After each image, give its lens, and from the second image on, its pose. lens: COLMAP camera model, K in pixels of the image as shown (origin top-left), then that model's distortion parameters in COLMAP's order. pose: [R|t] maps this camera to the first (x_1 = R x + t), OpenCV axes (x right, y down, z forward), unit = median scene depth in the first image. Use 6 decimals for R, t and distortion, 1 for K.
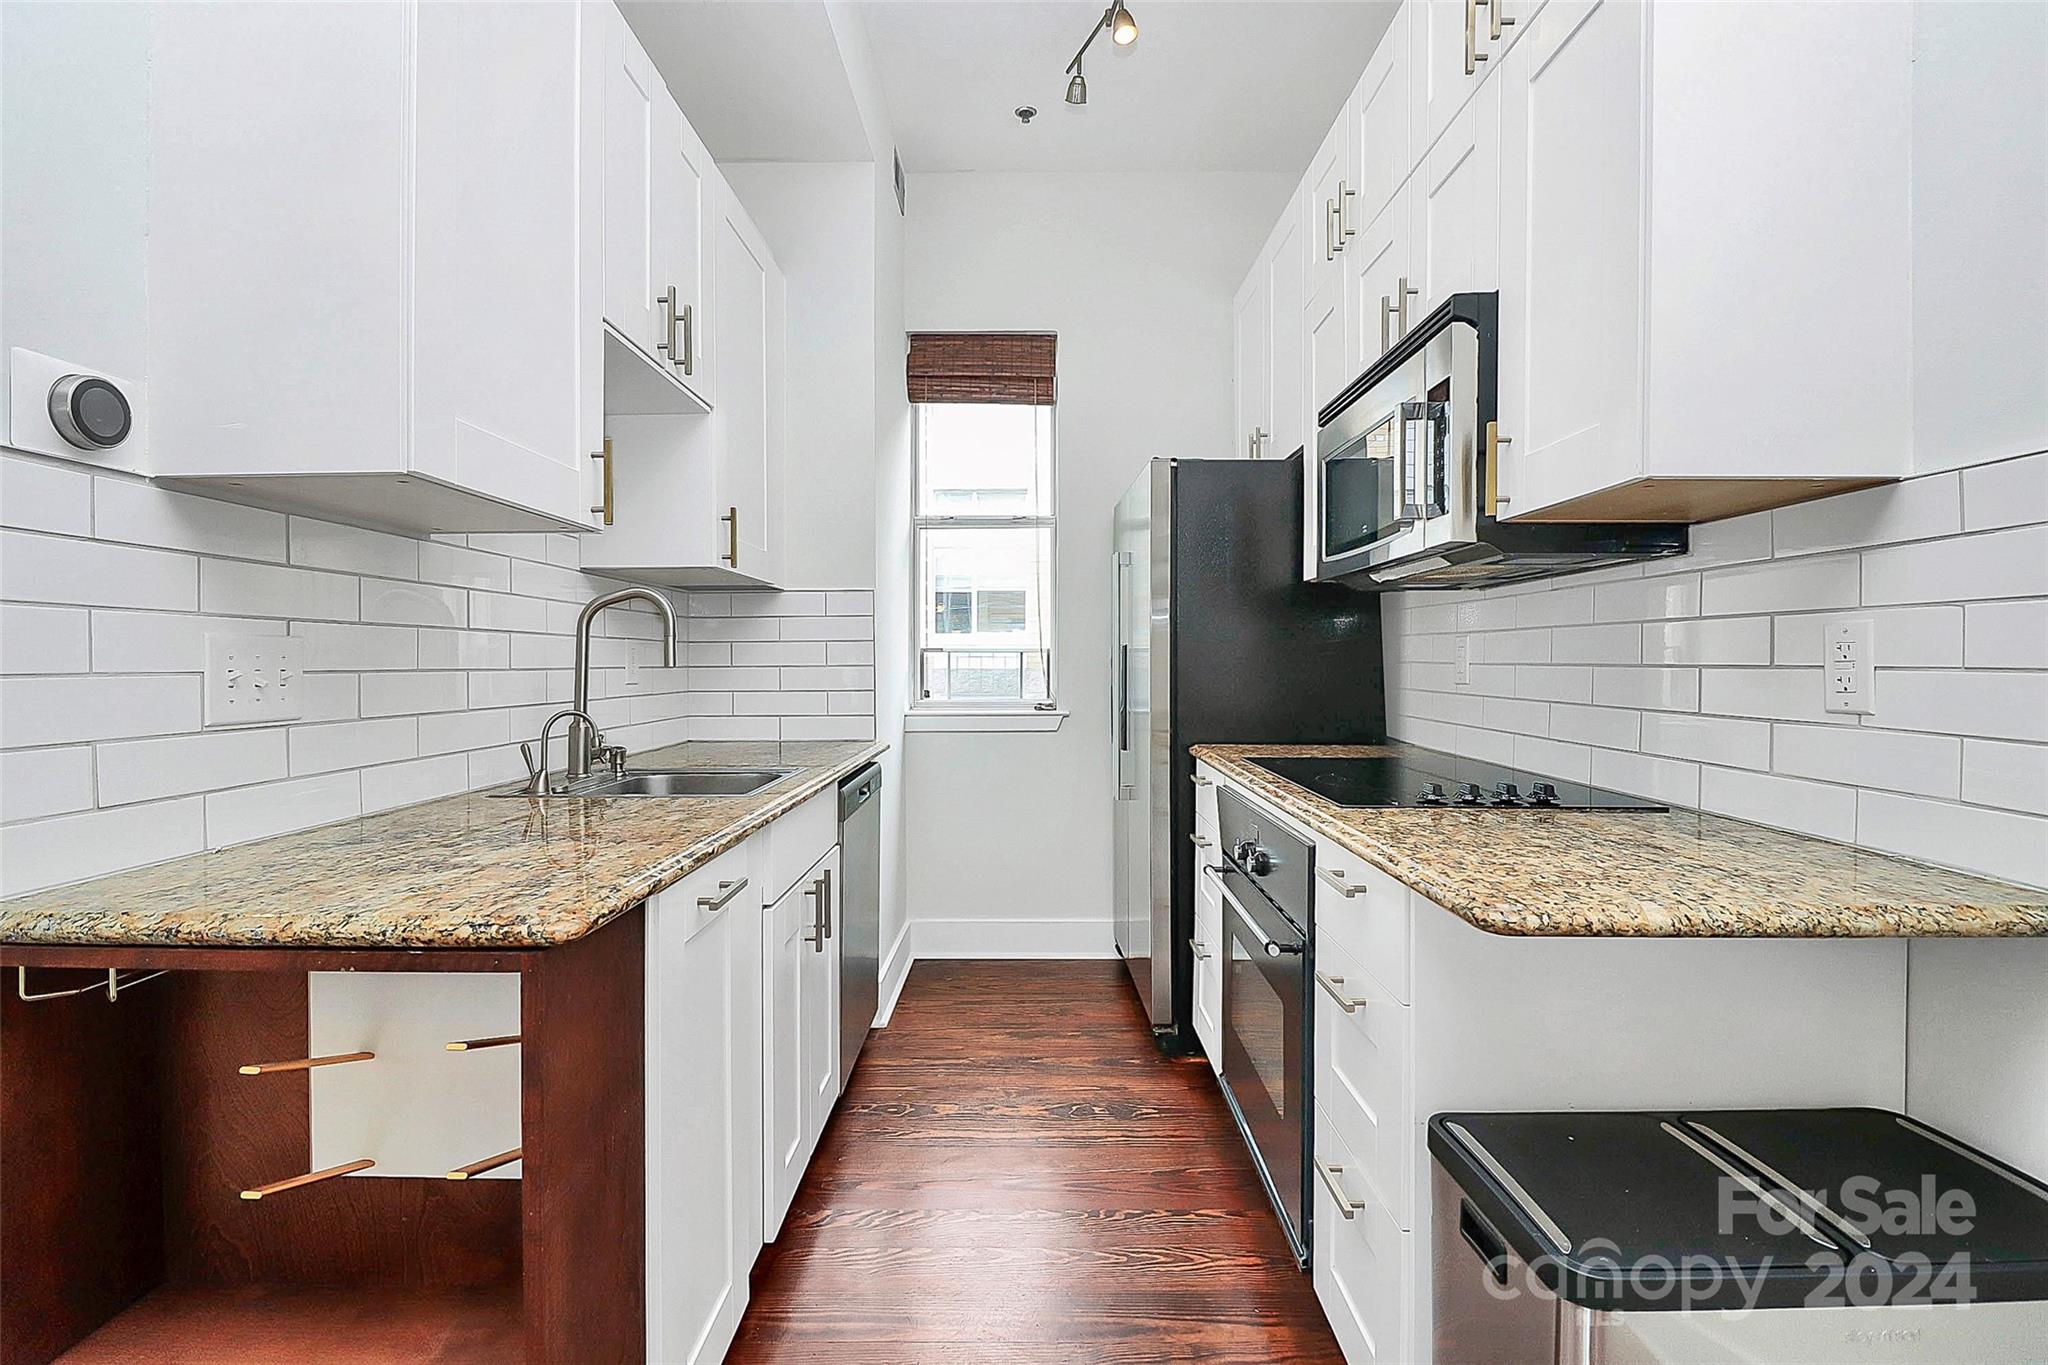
lens RADIAL K [[978.4, 0, 1024.9], [0, 978.4, 666.4], [0, 0, 1]] dist [-0.004235, -0.003637]
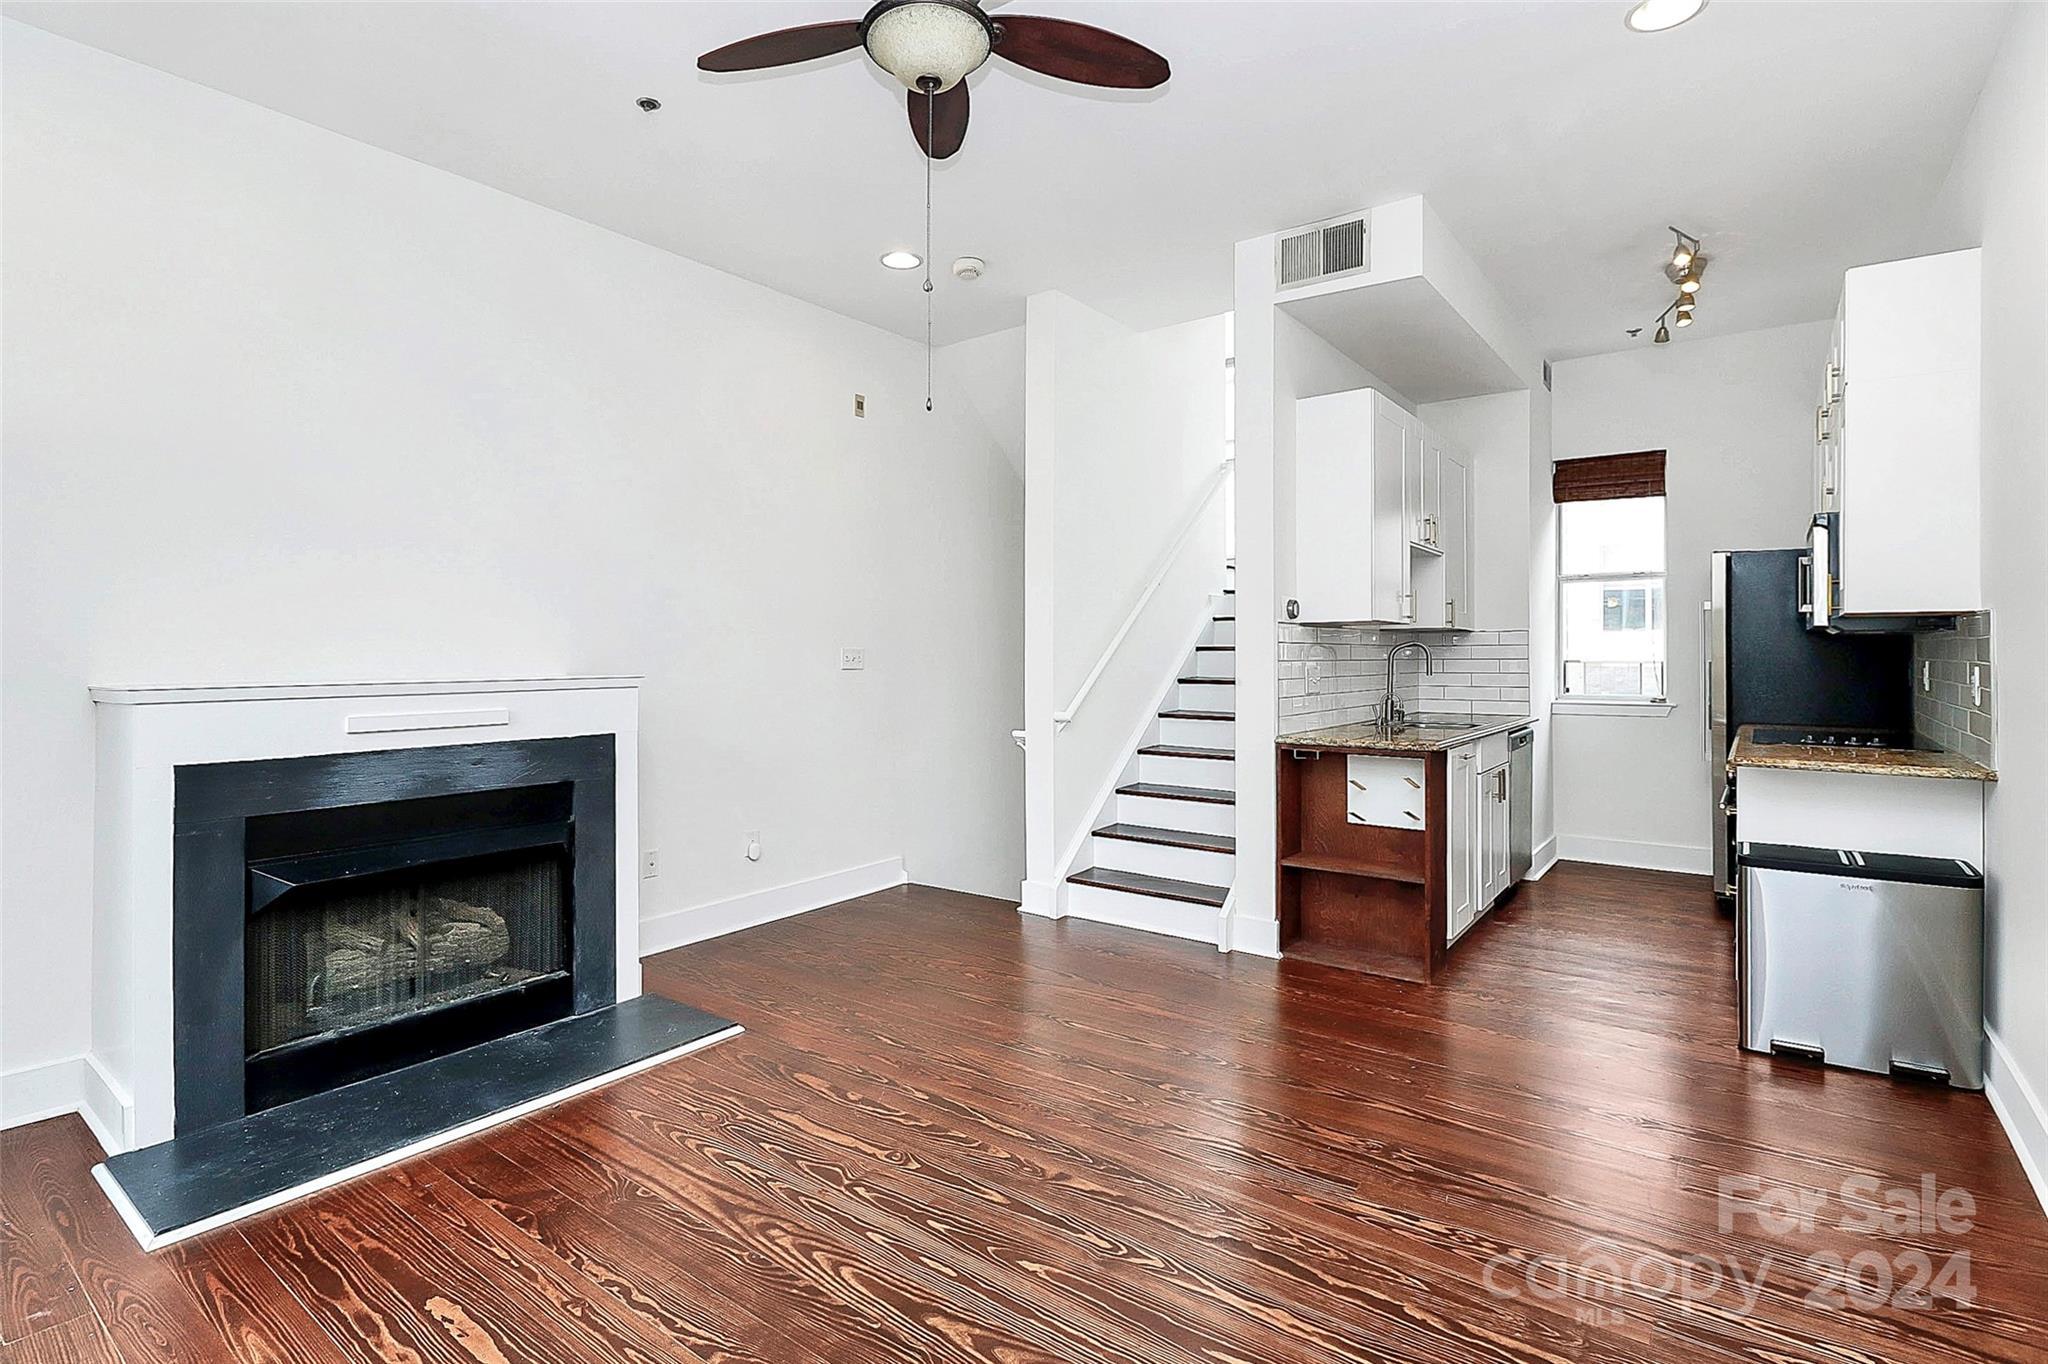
lens RADIAL K [[978.4, 0, 1011.5], [0, 978.4, 645.8], [0, 0, 1]] dist [-0.004235, -0.003637]
pose [[0.797218, -0.001056, -0.603690, 0.196751], [-0.004914, 0.999954, -0.008238, -0.036687], [0.603671, 0.009534, 0.797177, -1.153185]]
